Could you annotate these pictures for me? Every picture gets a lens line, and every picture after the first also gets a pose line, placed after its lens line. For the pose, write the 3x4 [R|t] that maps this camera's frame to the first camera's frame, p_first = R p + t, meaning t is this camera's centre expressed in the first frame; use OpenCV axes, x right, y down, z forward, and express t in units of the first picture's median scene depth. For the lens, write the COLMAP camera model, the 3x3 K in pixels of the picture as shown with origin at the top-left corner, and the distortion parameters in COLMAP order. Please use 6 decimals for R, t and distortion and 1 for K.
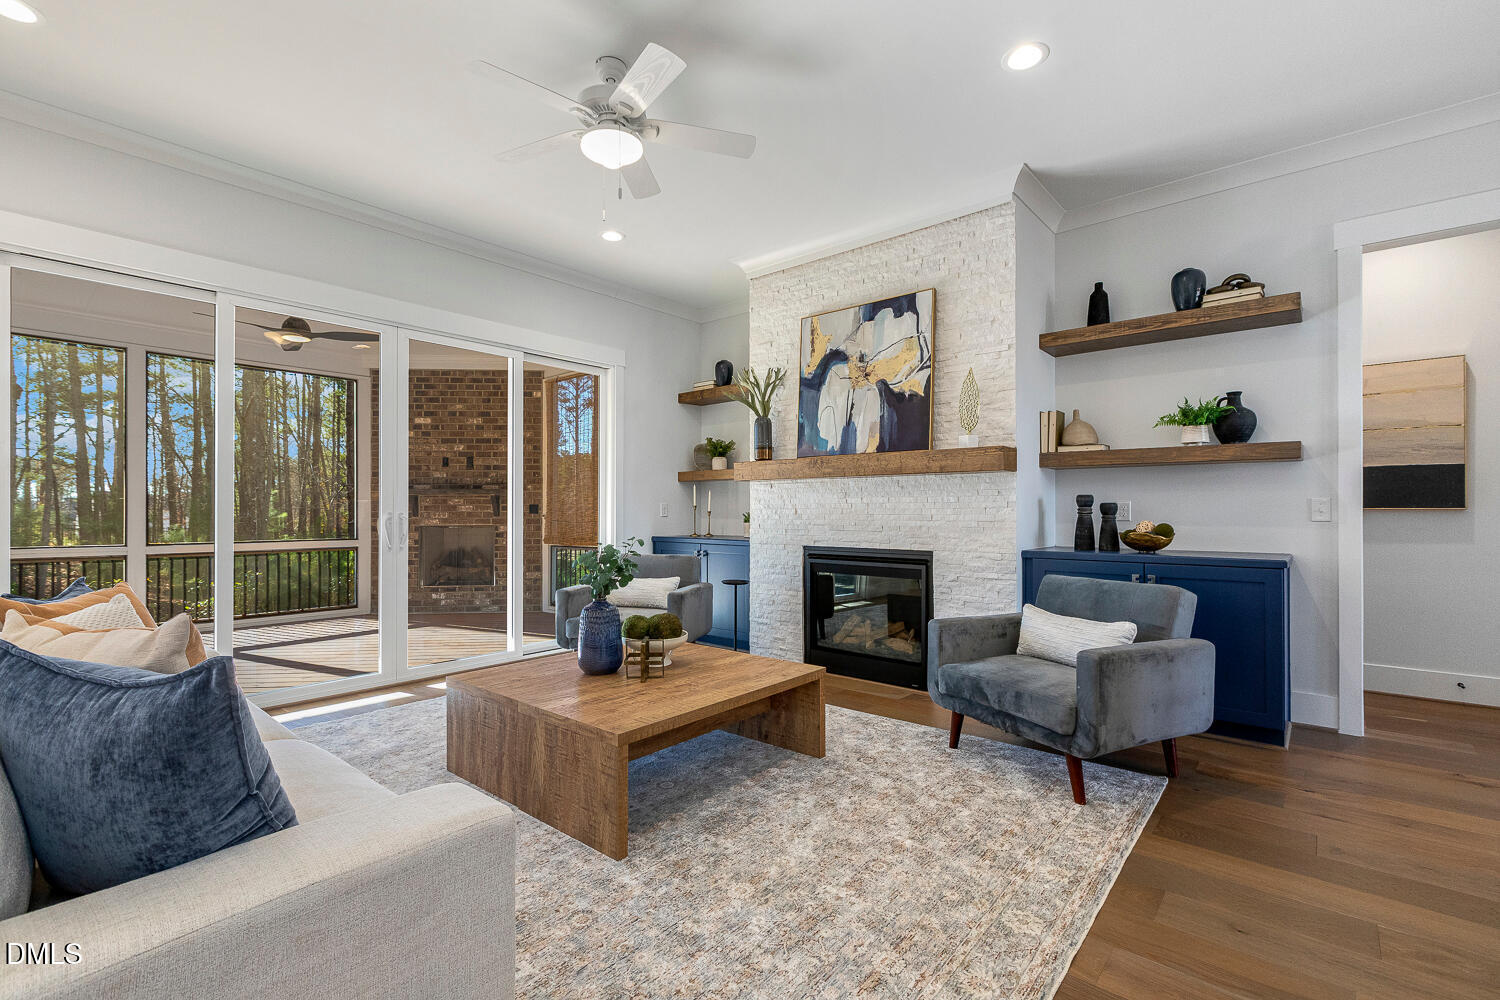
lens RADIAL K [[664.4, 0, 759.2], [0, 664.4, 503.7], [0, 0, 1]] dist [0.000035, 0.000083]
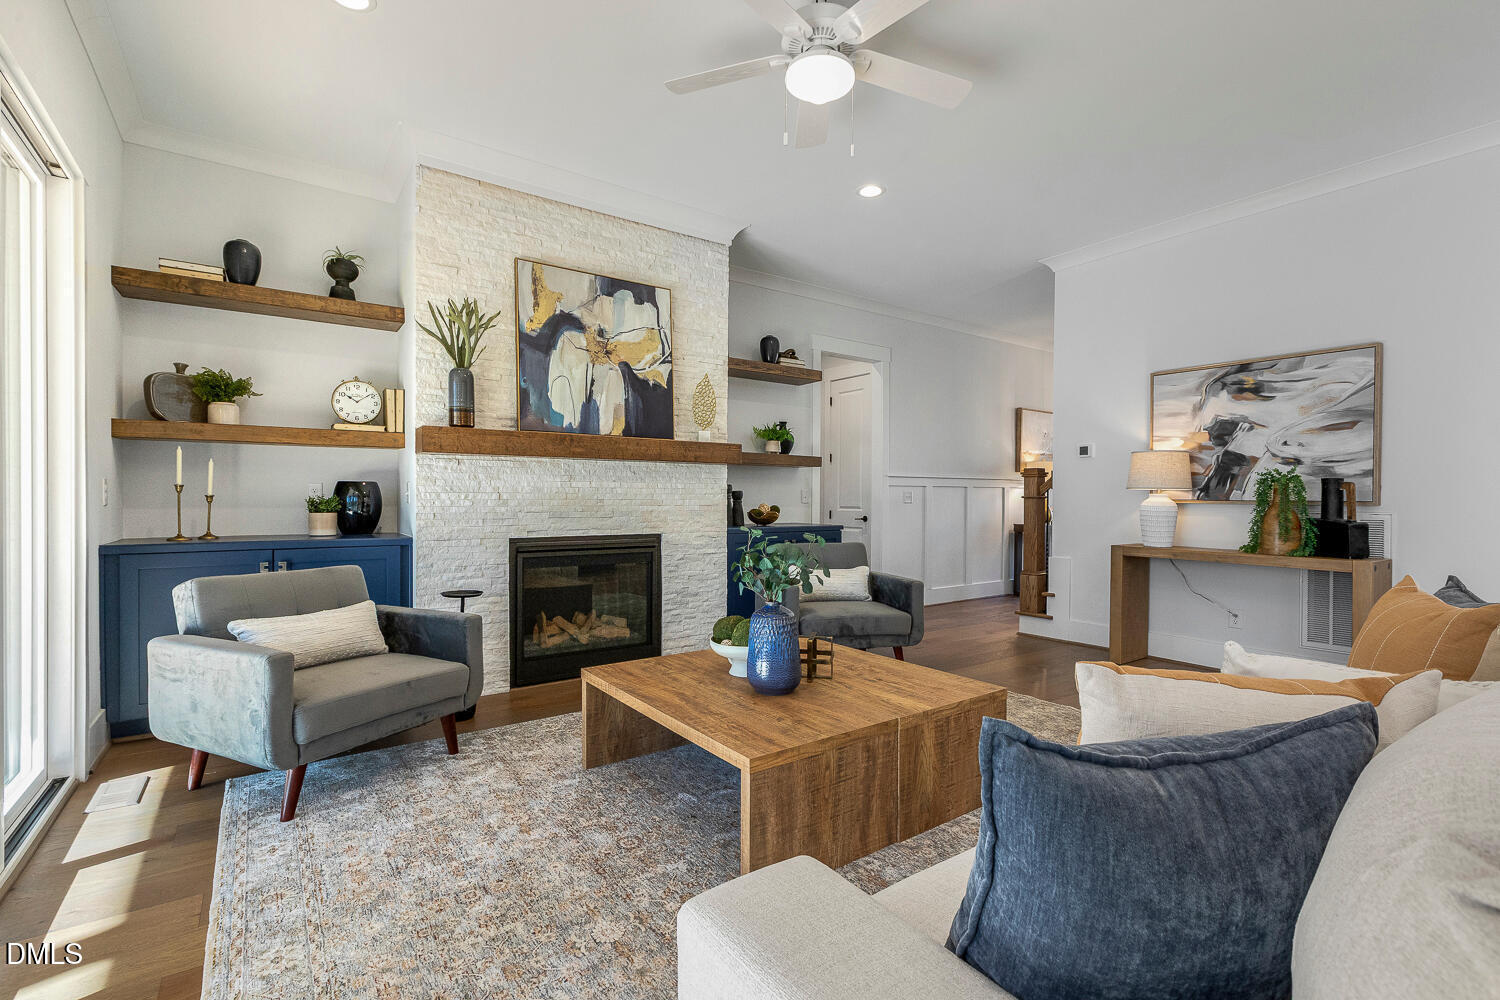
lens RADIAL K [[664.4, 0, 759.2], [0, 664.4, 503.7], [0, 0, 1]] dist [0.000035, 0.000083]
pose [[0.248362, -0.010706, 0.968608, -0.714731], [-0.014990, 0.999777, 0.014894, 0.004640], [-0.968551, -0.018218, 0.248146, 0.557855]]
